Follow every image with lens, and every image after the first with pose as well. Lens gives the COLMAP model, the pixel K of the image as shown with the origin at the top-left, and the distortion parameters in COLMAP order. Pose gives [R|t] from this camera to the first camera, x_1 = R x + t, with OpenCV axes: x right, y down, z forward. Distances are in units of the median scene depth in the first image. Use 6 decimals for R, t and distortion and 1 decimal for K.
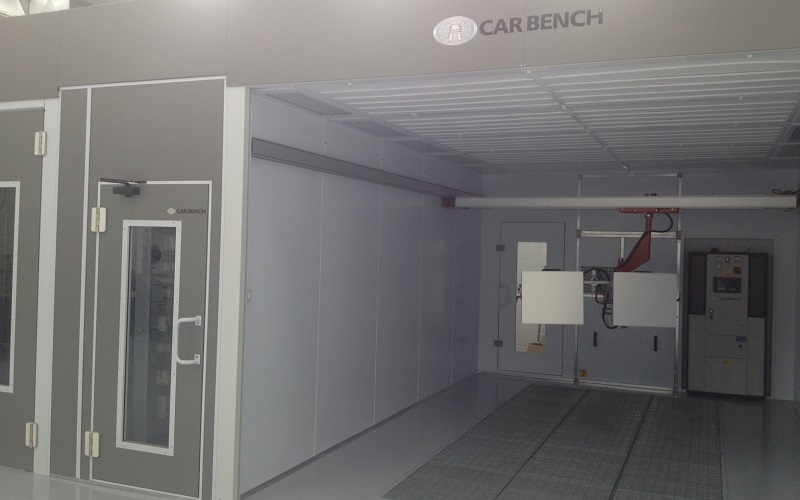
lens RADIAL K [[757.3, 0, 401.4], [0, 757.3, 243.5], [0, 0, 1]] dist [0.030850, 0.000000]
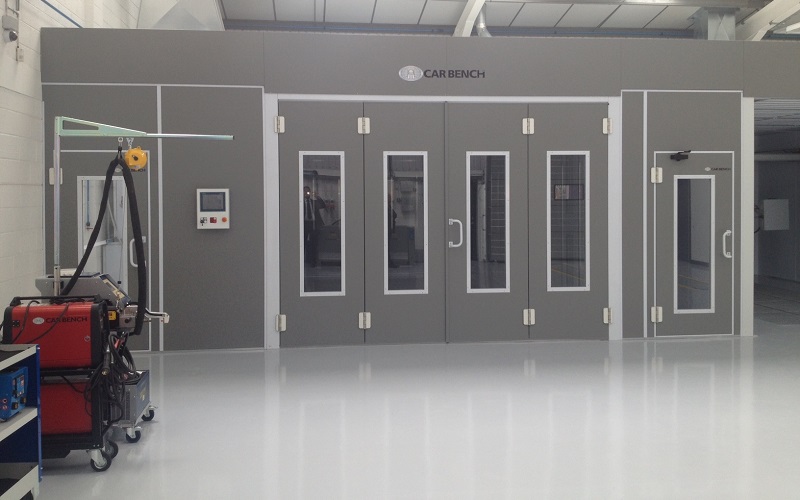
lens RADIAL K [[757.3, 0, 397.6], [0, 757.3, 213.1], [0, 0, 1]] dist [0.030850, 0.000000]
pose [[0.864399, -0.048136, 0.500497, -1.678064], [0.027805, 0.998460, 0.048005, -0.043975], [-0.502037, -0.027579, 0.864406, -0.110241]]
